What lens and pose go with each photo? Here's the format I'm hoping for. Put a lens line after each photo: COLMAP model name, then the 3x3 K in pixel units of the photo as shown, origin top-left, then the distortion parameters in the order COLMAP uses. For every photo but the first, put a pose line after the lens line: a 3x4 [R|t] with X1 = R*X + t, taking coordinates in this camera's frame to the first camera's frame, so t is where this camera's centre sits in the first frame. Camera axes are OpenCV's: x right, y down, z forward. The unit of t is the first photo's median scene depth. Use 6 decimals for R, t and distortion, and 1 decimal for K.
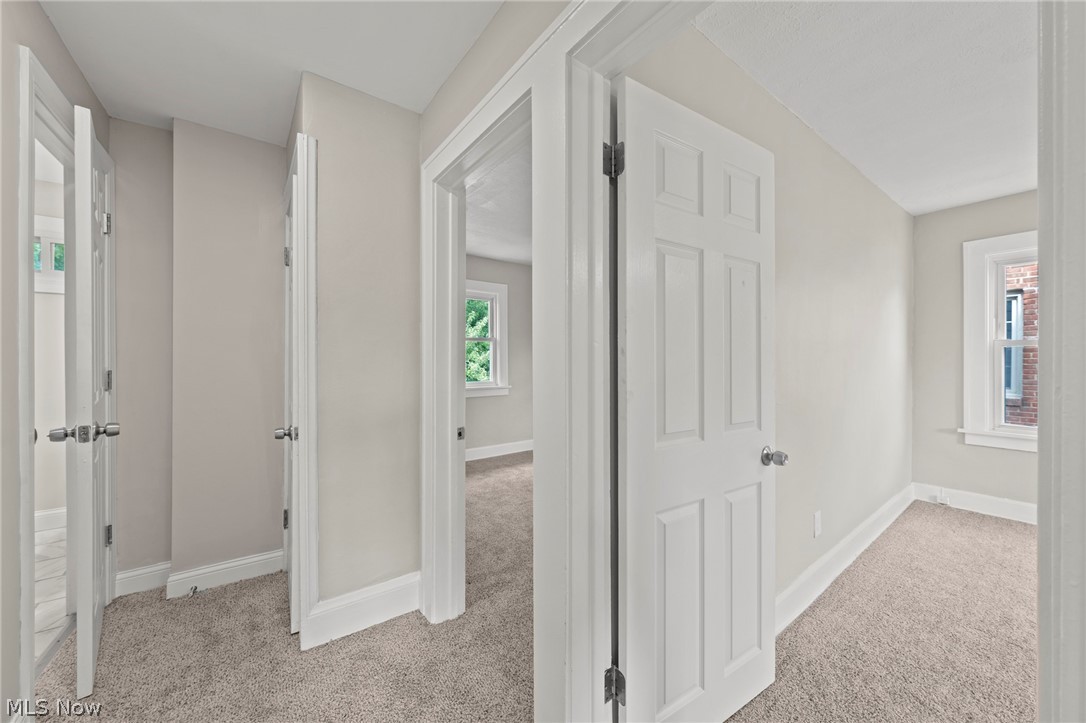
lens RADIAL K [[391.4, 0, 544.9], [0, 391.4, 355.8], [0, 0, 1]] dist [-0.002072, 0.000324]
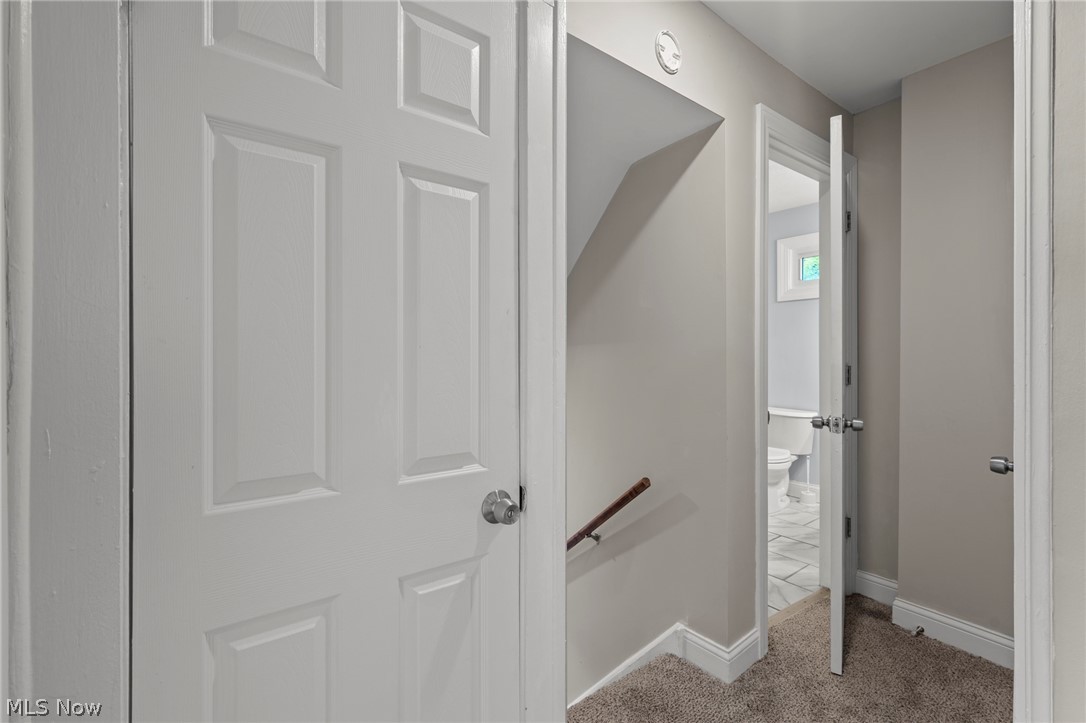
lens RADIAL K [[482.9, 0, 546.9], [0, 482.9, 354.2], [0, 0, 1]] dist [0.002265, -0.000144]
pose [[0.007173, -0.002764, -0.999970, 0.134656], [0.005493, 0.999981, -0.002725, 0.006251], [0.999959, -0.005474, 0.007189, 0.199721]]
